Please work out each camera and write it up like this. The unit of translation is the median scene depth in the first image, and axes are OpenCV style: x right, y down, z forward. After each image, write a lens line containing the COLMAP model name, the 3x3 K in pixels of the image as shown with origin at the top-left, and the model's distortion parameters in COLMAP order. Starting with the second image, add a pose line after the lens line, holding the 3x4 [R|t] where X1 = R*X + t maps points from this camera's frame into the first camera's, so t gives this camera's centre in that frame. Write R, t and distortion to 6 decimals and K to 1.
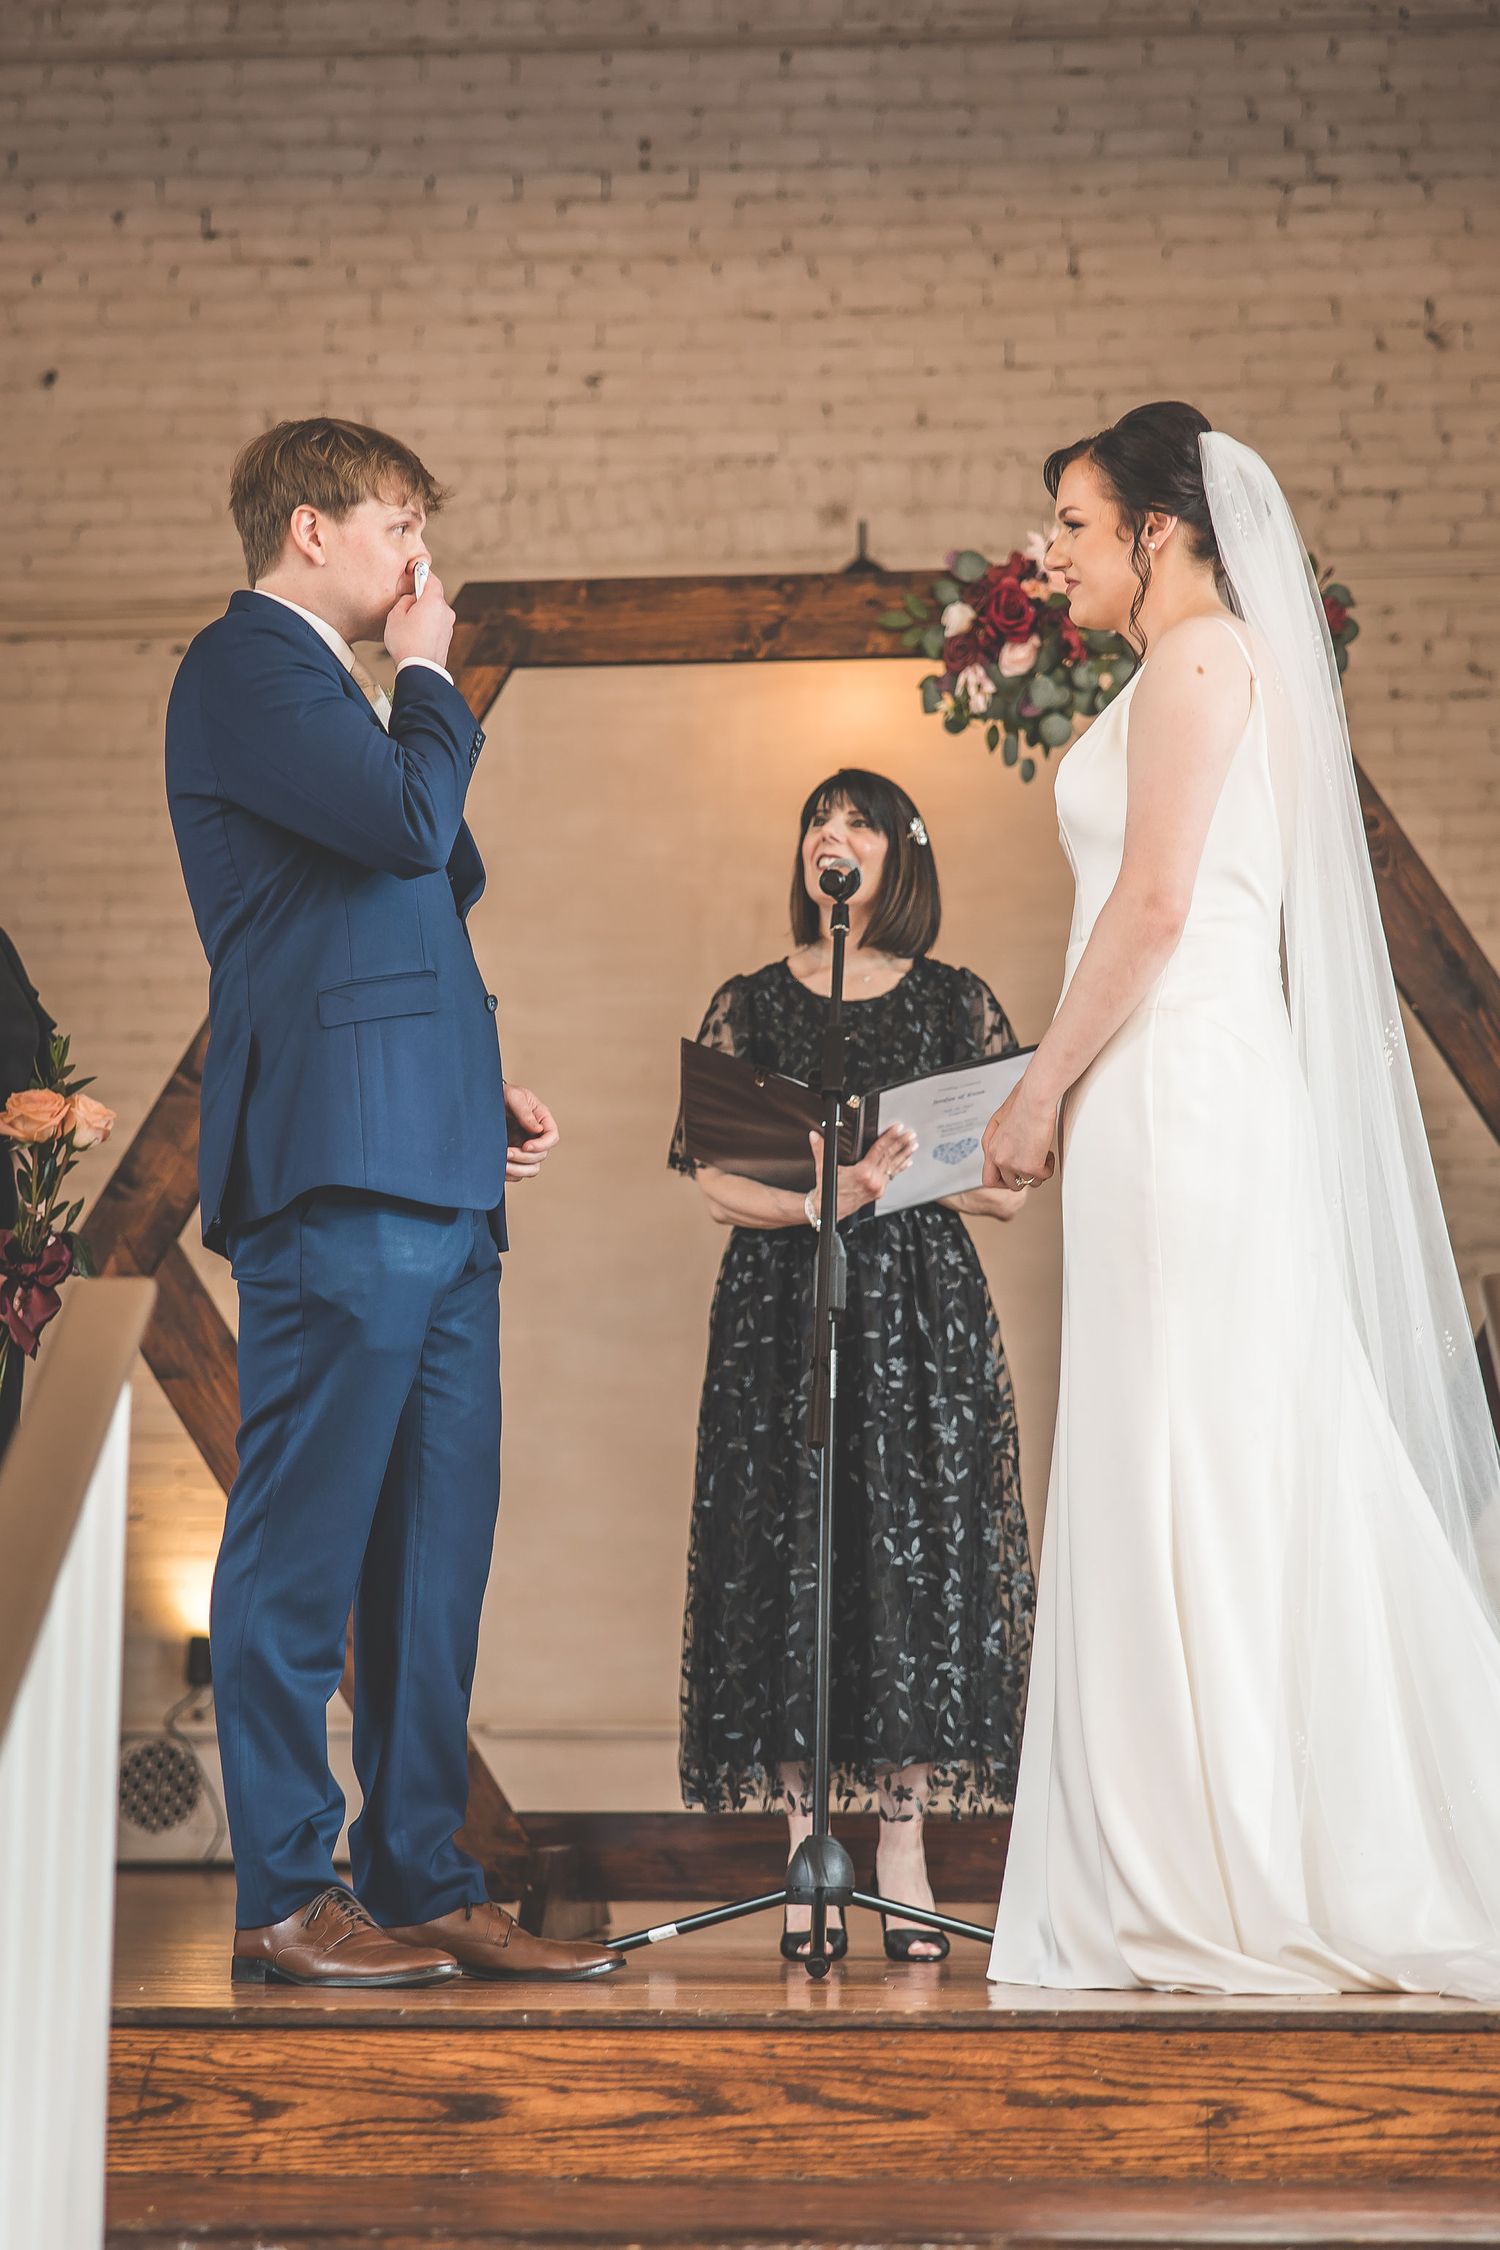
lens RADIAL K [[4619.9, 0, 643.6], [0, 4619.9, 1128.0], [0, 0, 1]] dist [0.014101, 0.124092]
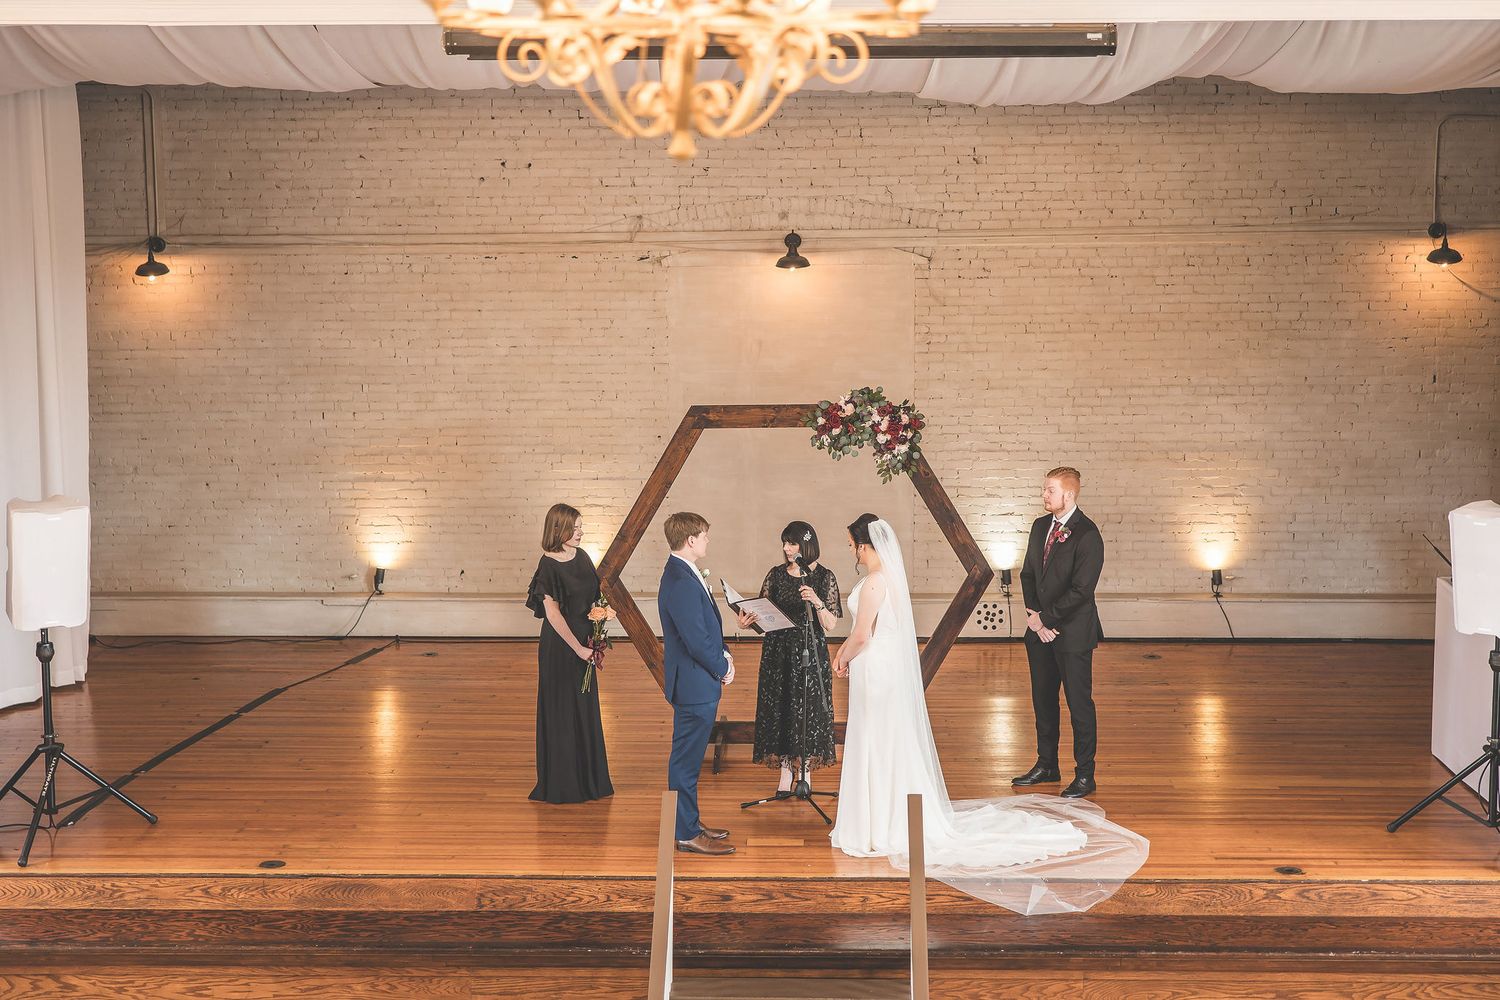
lens RADIAL K [[2437.9, 0, 750.0], [0, 2437.9, 500.0], [0, 0, 1]] dist [0.009085, 0.067601]
pose [[0.999278, -0.009396, 0.036805, -0.043868], [-0.001377, 0.959322, 0.282310, -0.412762], [-0.037960, -0.282157, 0.958617, -0.635262]]
